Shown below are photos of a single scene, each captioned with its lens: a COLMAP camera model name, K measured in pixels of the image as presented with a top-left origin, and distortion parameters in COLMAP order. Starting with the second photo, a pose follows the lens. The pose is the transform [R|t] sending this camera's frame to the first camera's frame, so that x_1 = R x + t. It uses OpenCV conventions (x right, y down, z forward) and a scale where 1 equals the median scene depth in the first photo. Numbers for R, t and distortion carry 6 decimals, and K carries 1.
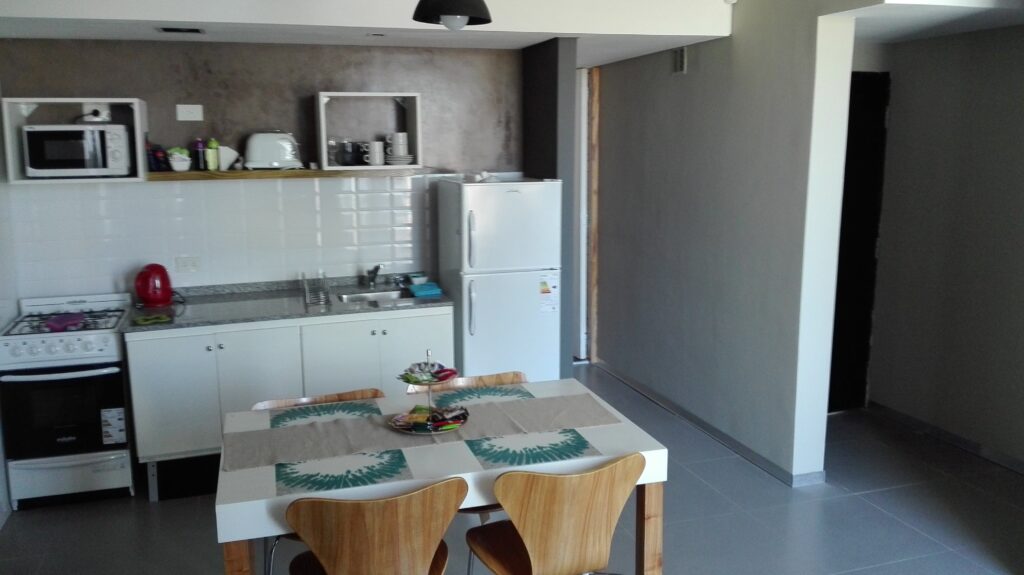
lens RADIAL K [[836.2, 0, 520.0], [0, 836.2, 286.9], [0, 0, 1]] dist [0.055881, -0.111421]
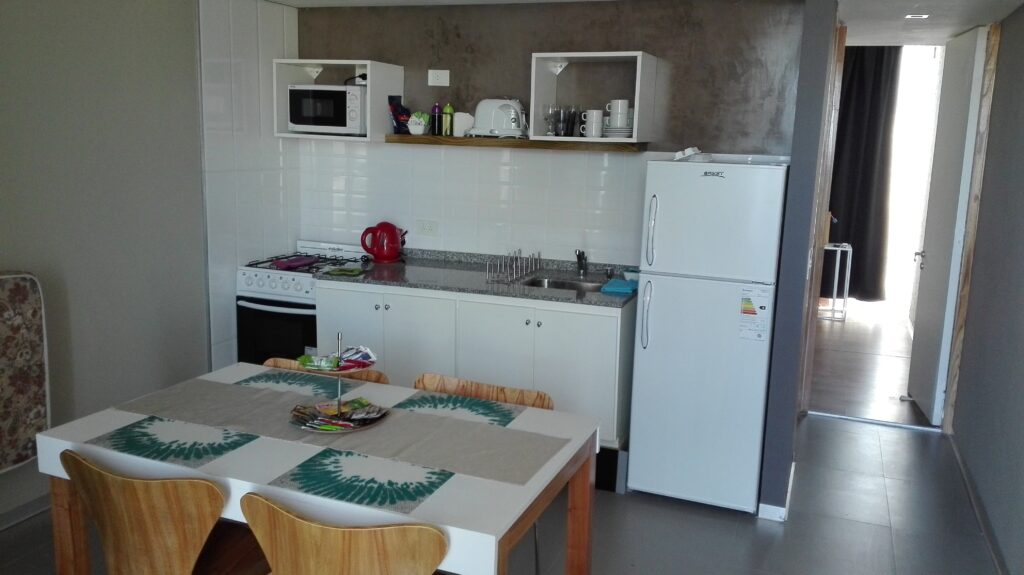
lens RADIAL K [[836.2, 0, 512.2], [0, 836.2, 286.5], [0, 0, 1]] dist [0.055881, -0.111421]
pose [[0.778890, 0.148438, -0.609341, 0.340528], [-0.148744, 0.987588, 0.050447, -0.024497], [0.609266, 0.051343, 0.791302, 0.282238]]
